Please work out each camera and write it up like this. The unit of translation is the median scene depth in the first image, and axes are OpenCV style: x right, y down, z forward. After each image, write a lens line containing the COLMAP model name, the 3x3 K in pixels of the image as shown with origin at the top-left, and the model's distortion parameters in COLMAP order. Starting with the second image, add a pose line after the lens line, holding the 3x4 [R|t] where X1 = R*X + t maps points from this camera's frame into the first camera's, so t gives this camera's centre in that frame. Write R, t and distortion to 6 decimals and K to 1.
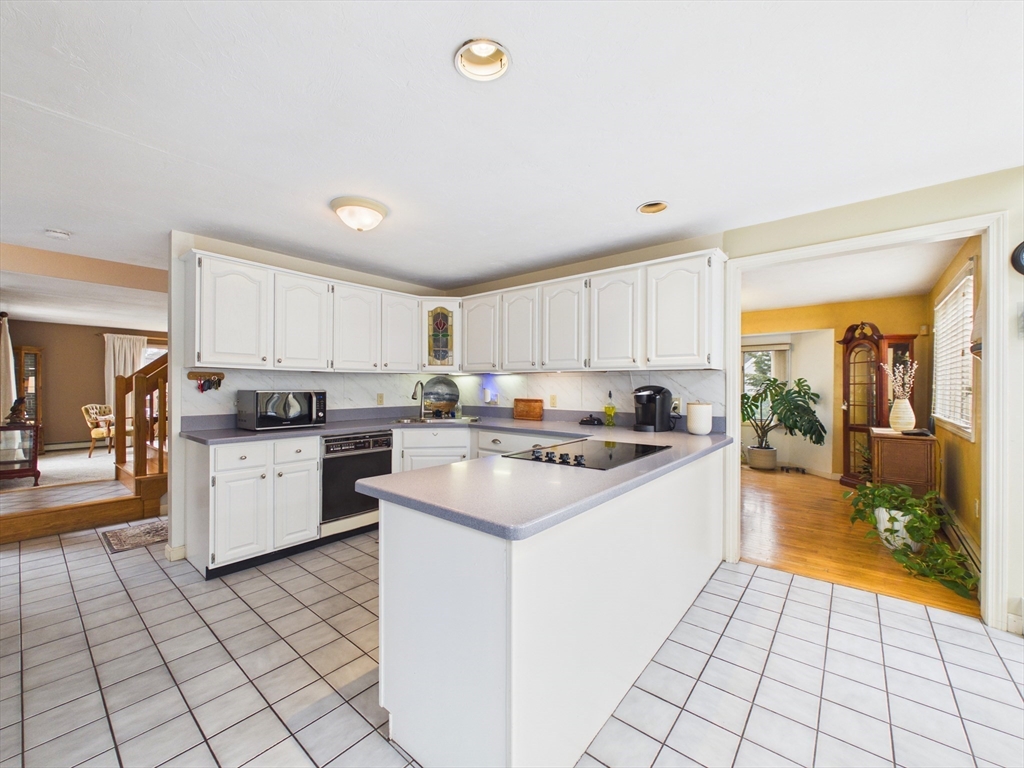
lens RADIAL K [[411.2, 0, 510.8], [0, 411.2, 384.3], [0, 0, 1]] dist [0.000702, -0.000118]
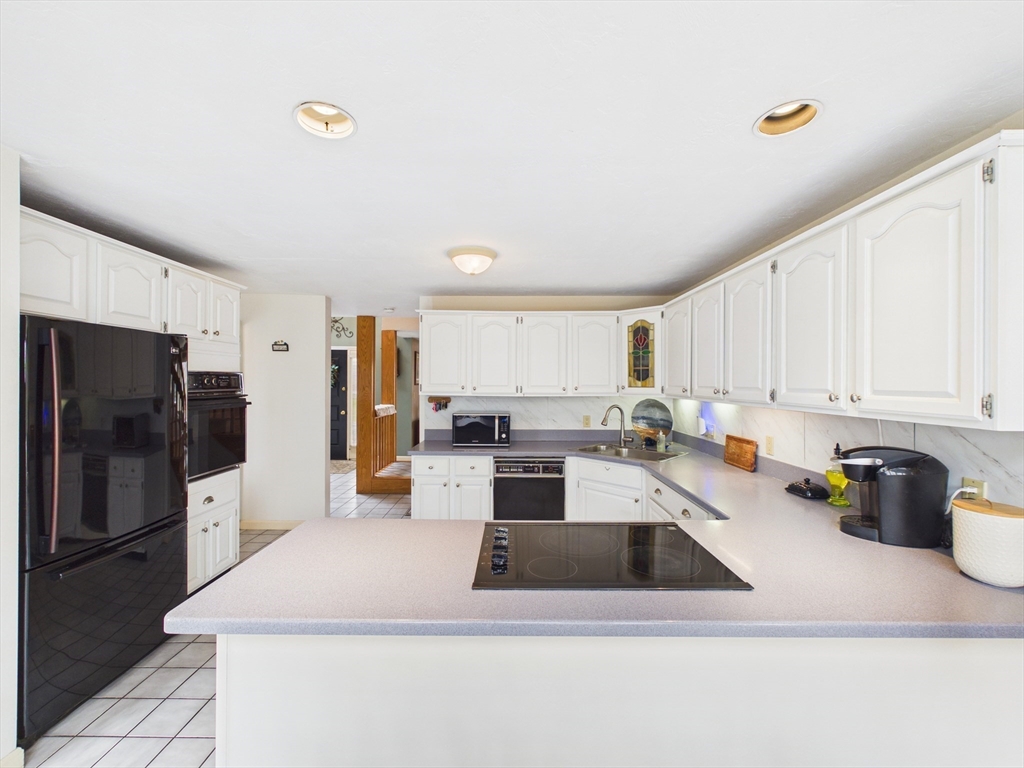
lens RADIAL K [[411.2, 0, 509.8], [0, 411.2, 383.4], [0, 0, 1]] dist [0.000702, -0.000118]
pose [[0.637139, 0.001333, -0.770748, 0.335160], [0.000027, 0.999998, 0.001751, -0.058484], [0.770749, -0.001136, 0.637138, 0.248933]]
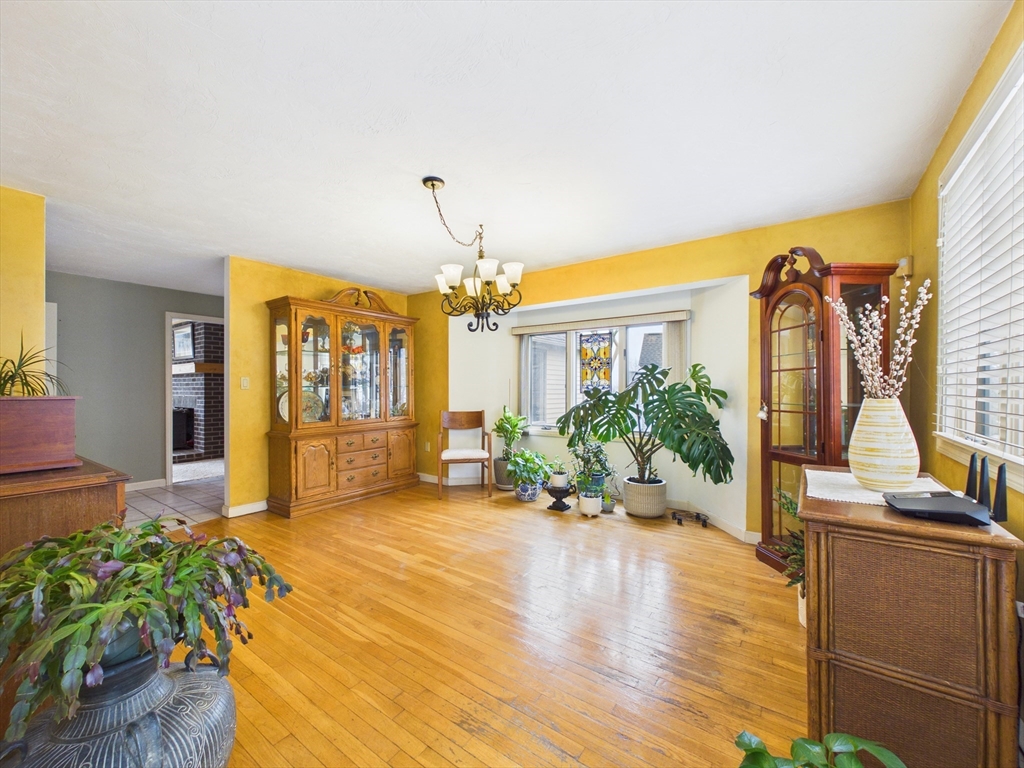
lens RADIAL K [[411.2, 0, 510.3], [0, 411.2, 386.5], [0, 0, 1]] dist [0.000702, -0.000118]
pose [[0.997210, -0.004237, 0.074520, 0.570111], [0.004316, 0.999990, -0.000889, 0.023259], [-0.074516, 0.001209, 0.997219, 0.631351]]
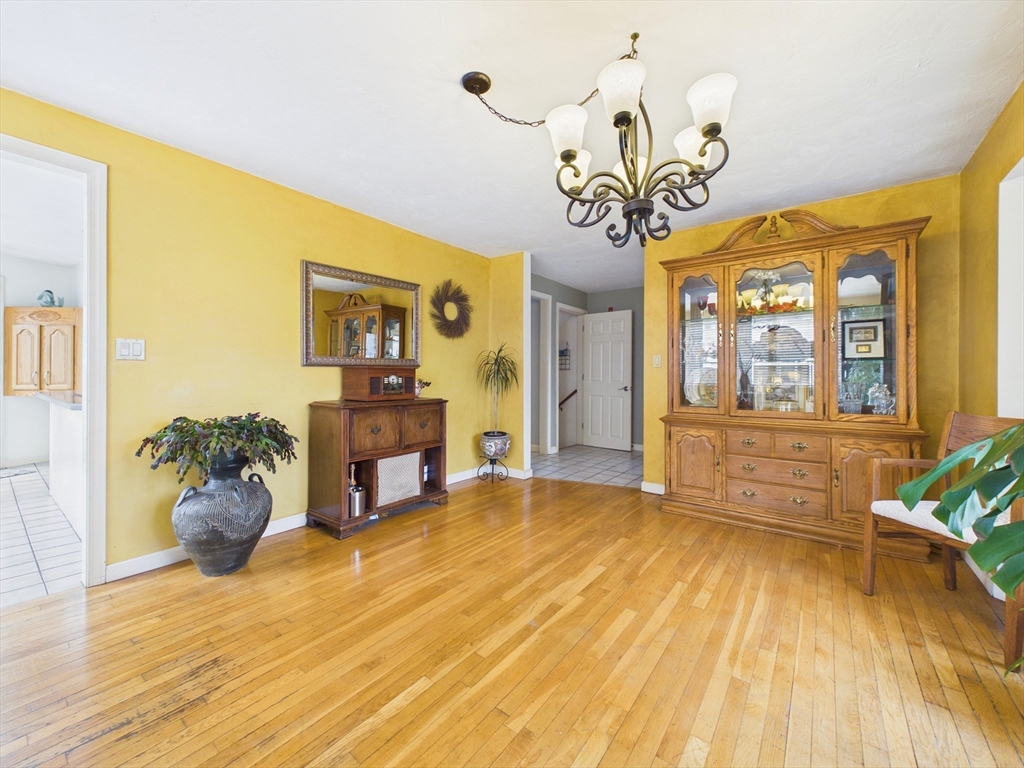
lens RADIAL K [[411.2, 0, 514.0], [0, 411.2, 374.0], [0, 0, 1]] dist [0.000702, -0.000118]
pose [[0.046630, -0.004055, -0.998904, 0.951820], [-0.001597, 0.999990, -0.004134, 0.045905], [0.998911, 0.001788, 0.046623, 1.249279]]
